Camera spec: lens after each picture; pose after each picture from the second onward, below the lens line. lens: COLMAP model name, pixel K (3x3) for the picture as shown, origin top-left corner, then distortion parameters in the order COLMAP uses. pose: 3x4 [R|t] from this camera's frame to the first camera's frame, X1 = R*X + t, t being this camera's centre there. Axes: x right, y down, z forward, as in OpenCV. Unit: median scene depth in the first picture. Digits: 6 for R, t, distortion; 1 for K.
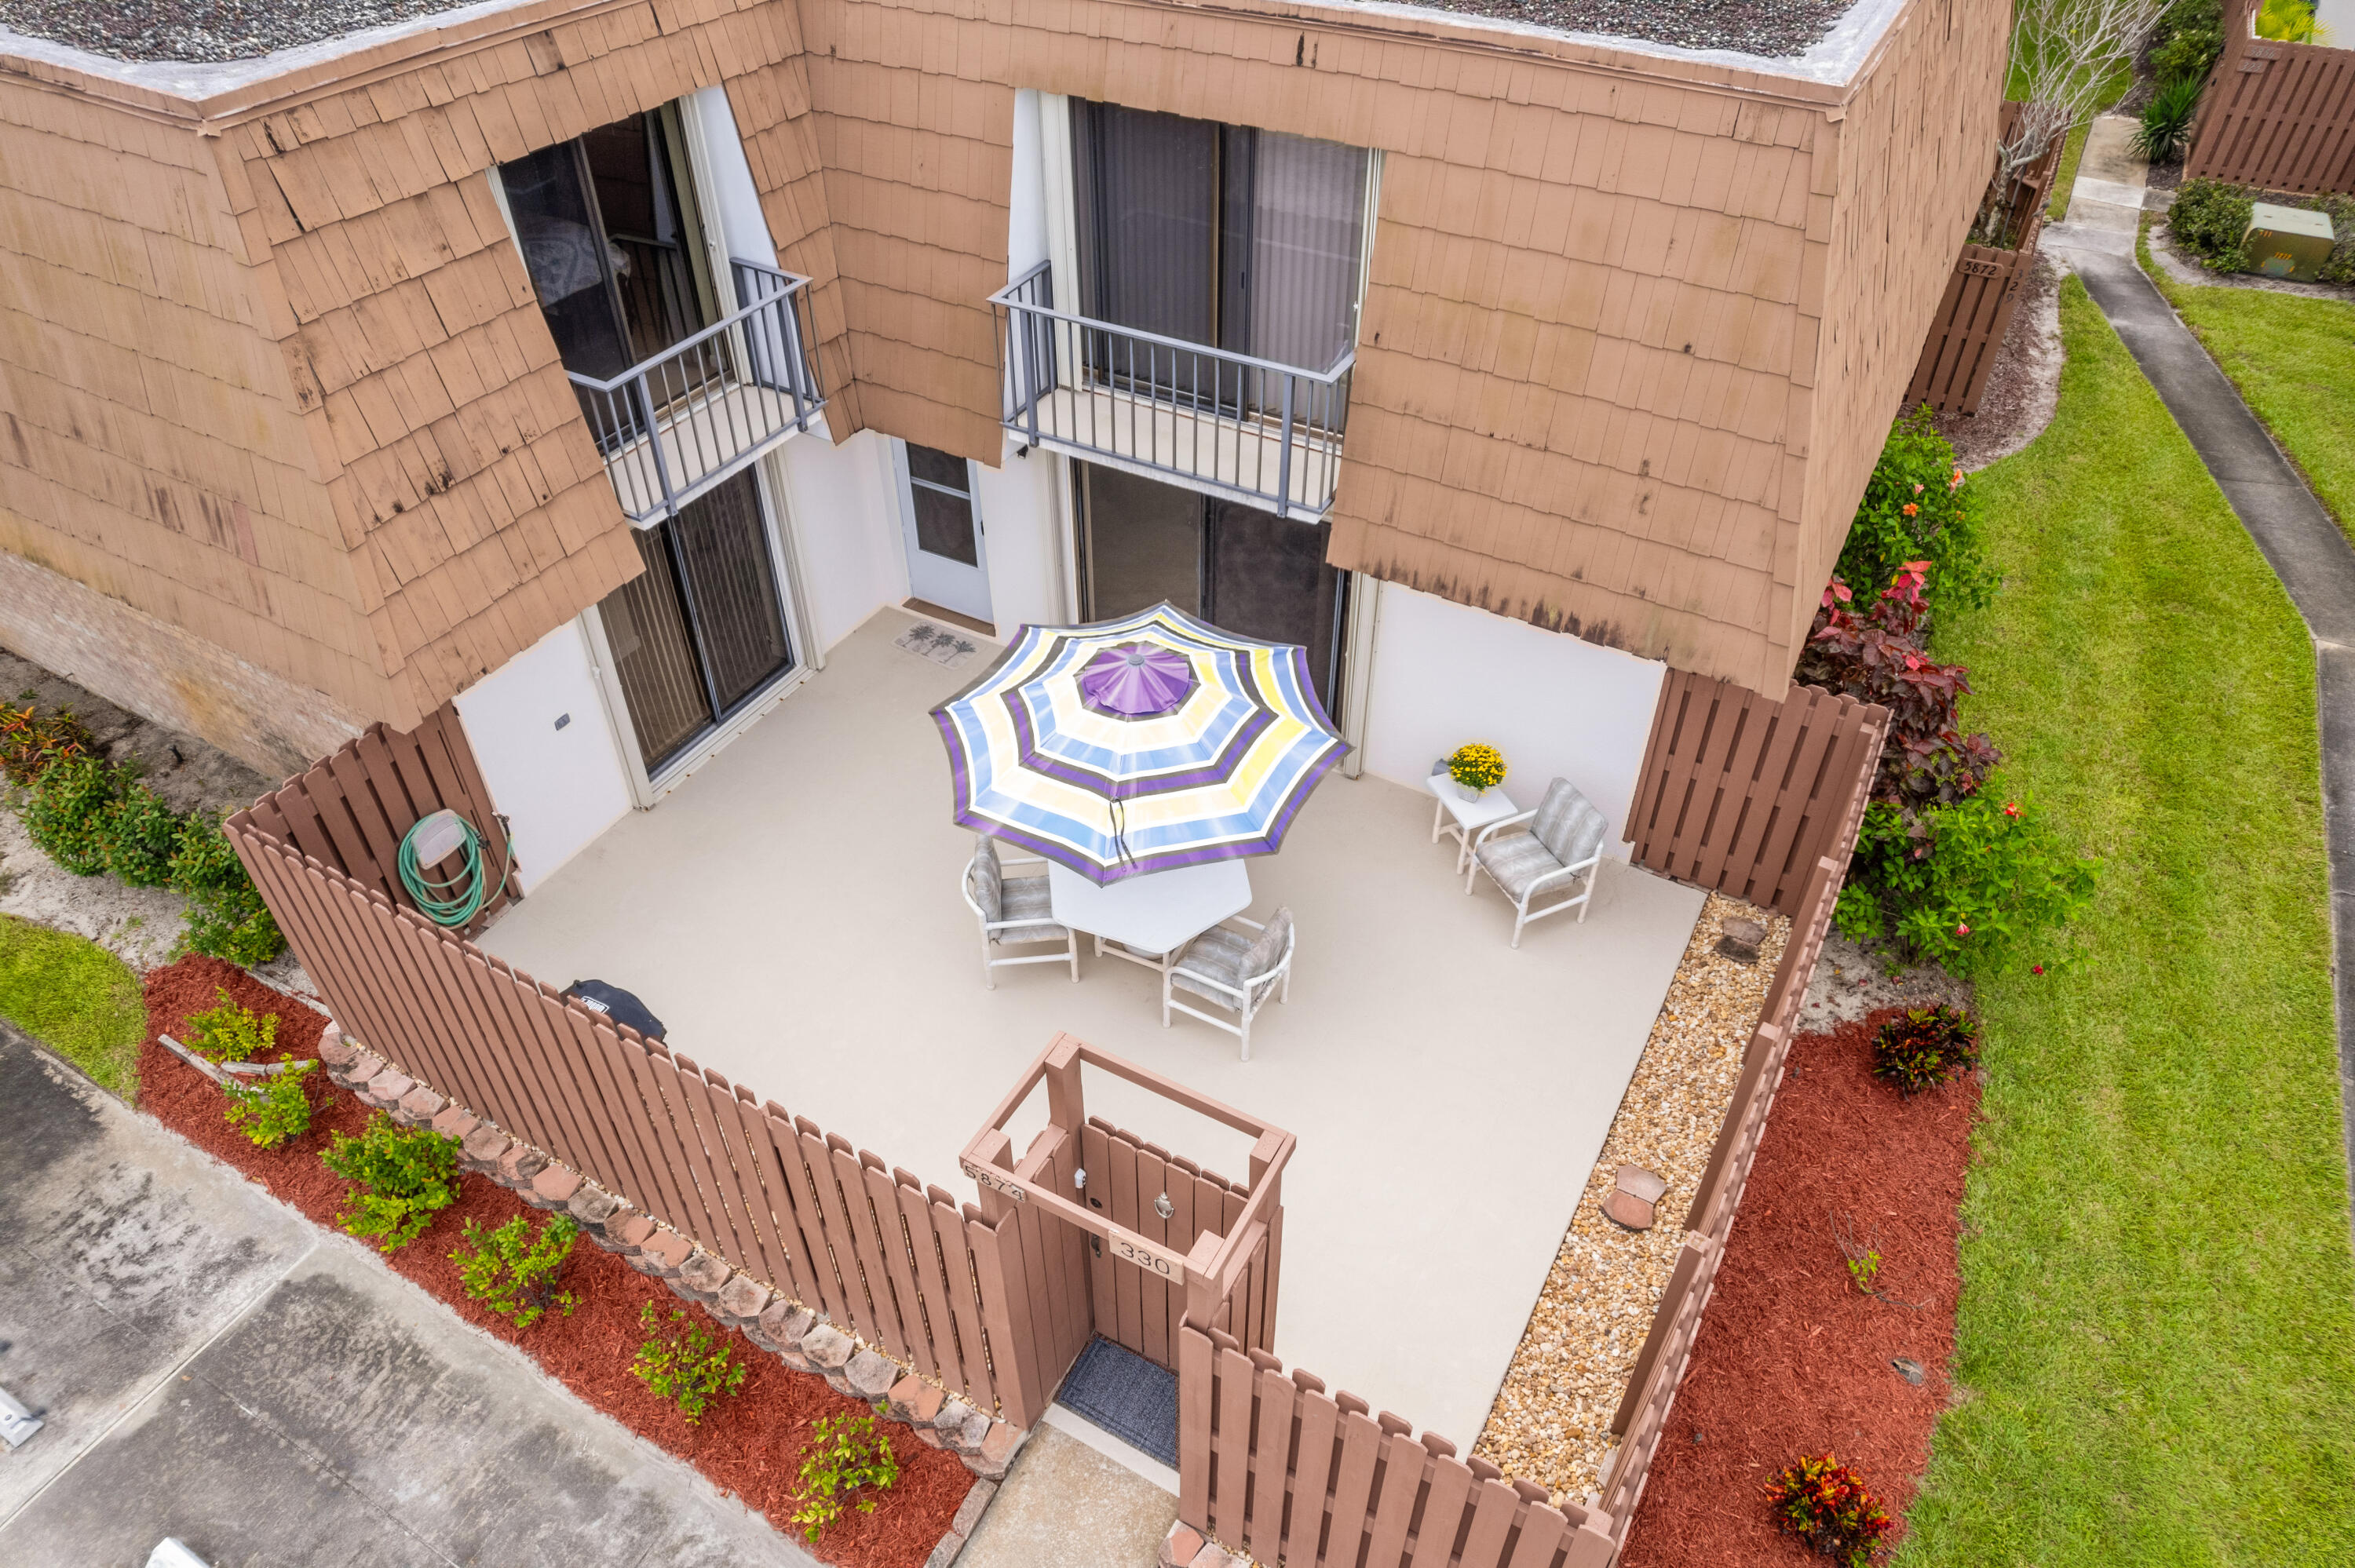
lens RADIAL K [[1535.1, 0, 1176.0], [0, 1535.1, 801.5], [0, 0, 1]] dist [-0.054441, 0.050002]
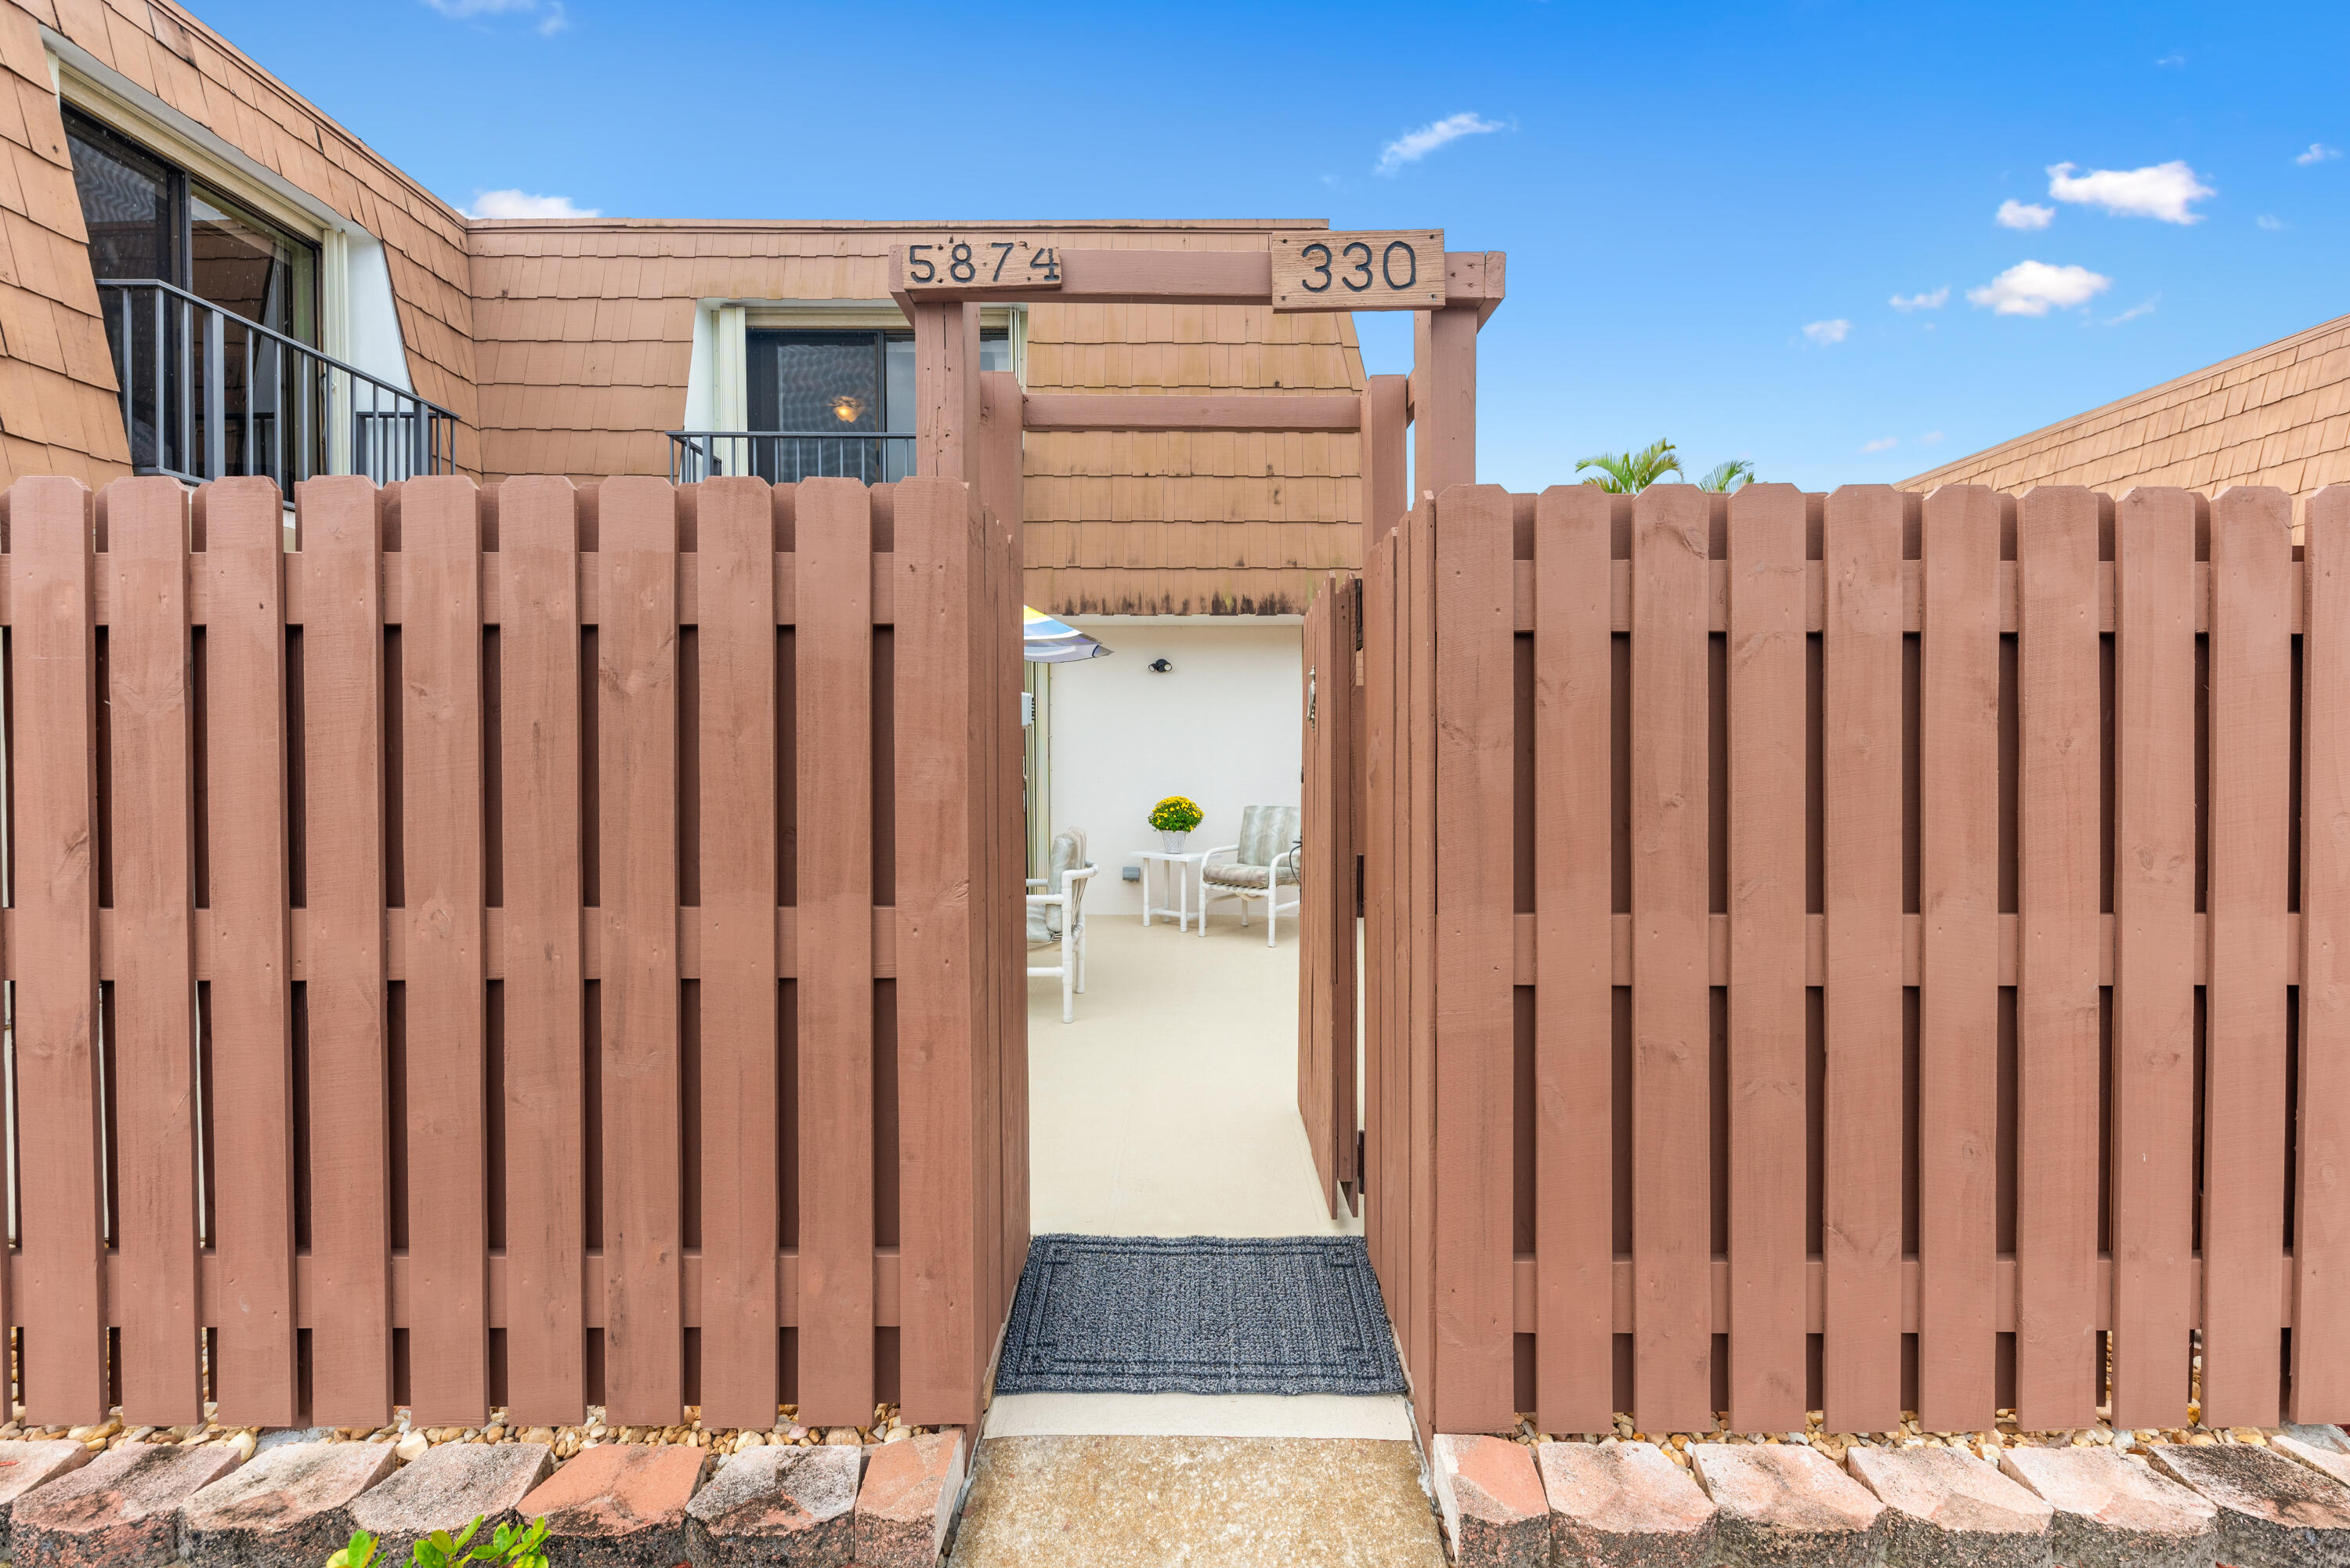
lens RADIAL K [[941.9, 0, 1187.1], [0, 941.9, 761.3], [0, 0, 1]] dist [0.013507, -0.005315]
pose [[0.869436, -0.003881, 0.494031, -0.144911], [0.327919, 0.752472, -0.571187, 0.382205], [-0.369528, 0.658613, 0.655498, 0.620840]]
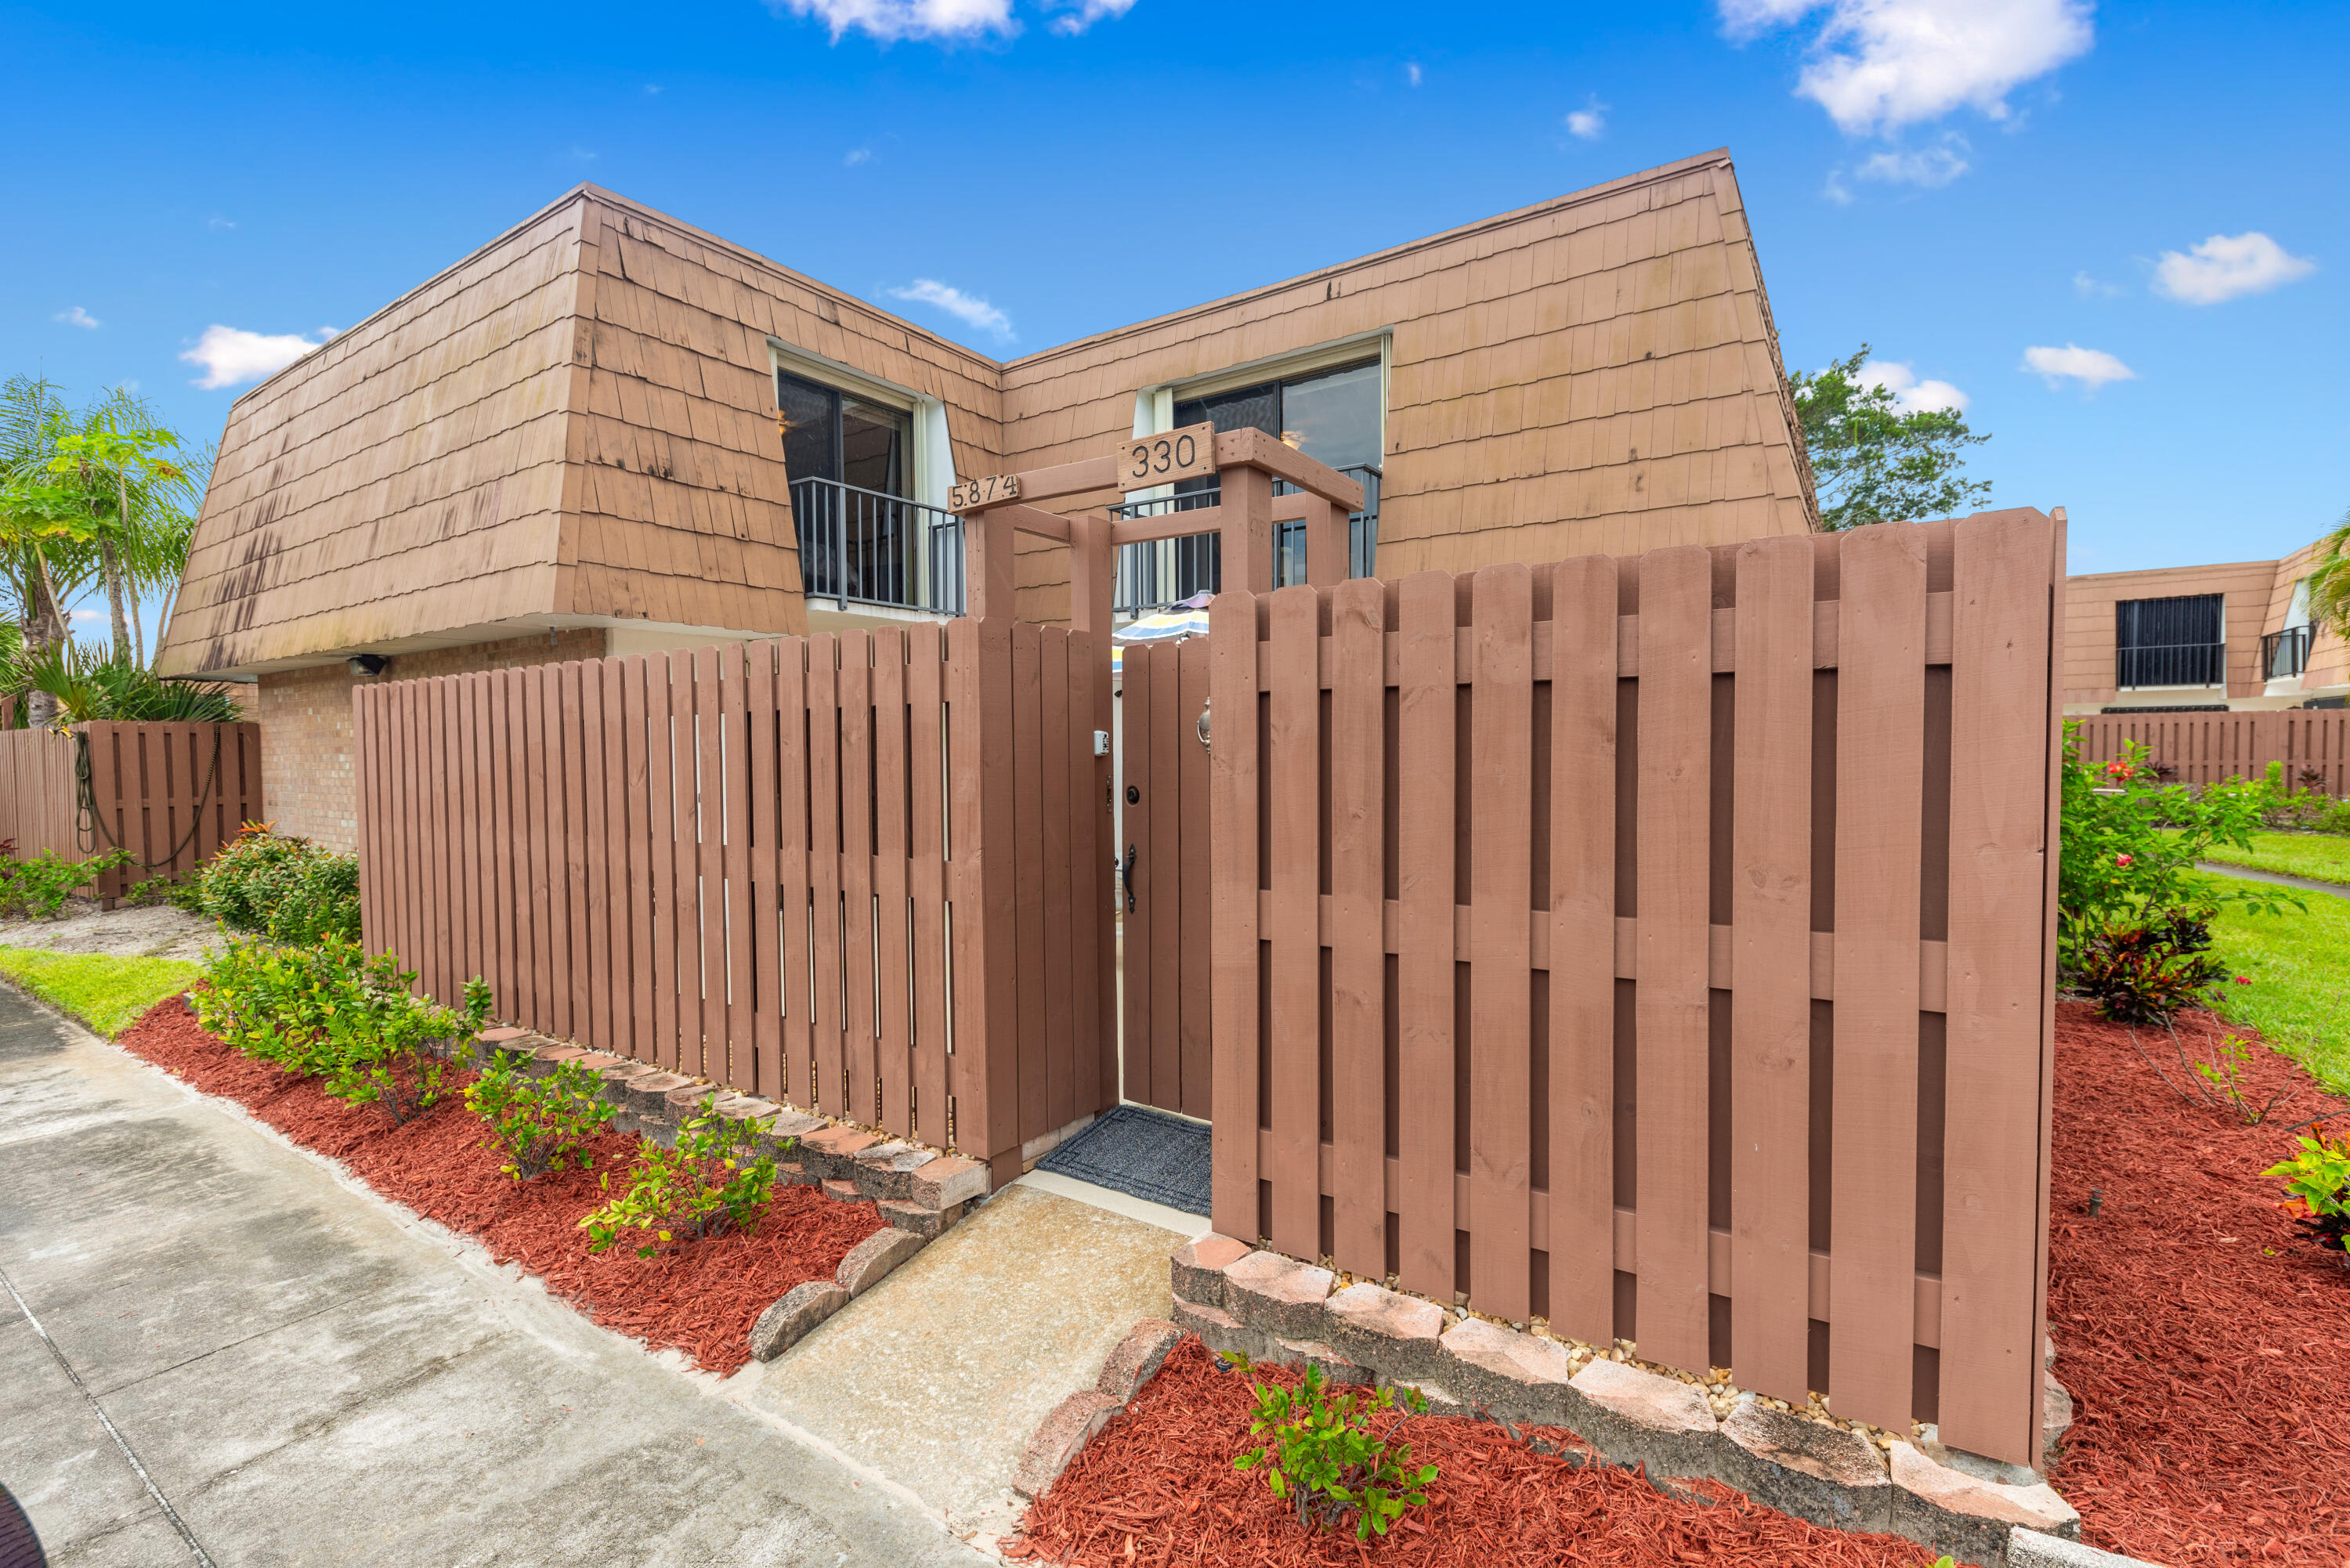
lens RADIAL K [[1056.4, 0, 1177.5], [0, 1056.4, 794.2], [0, 0, 1]] dist [0.015492, -0.000452]
pose [[0.996453, -0.000681, -0.084146, 0.020187], [-0.053140, 0.770260, -0.635513, 0.501308], [0.065248, 0.637730, 0.767491, 0.477214]]
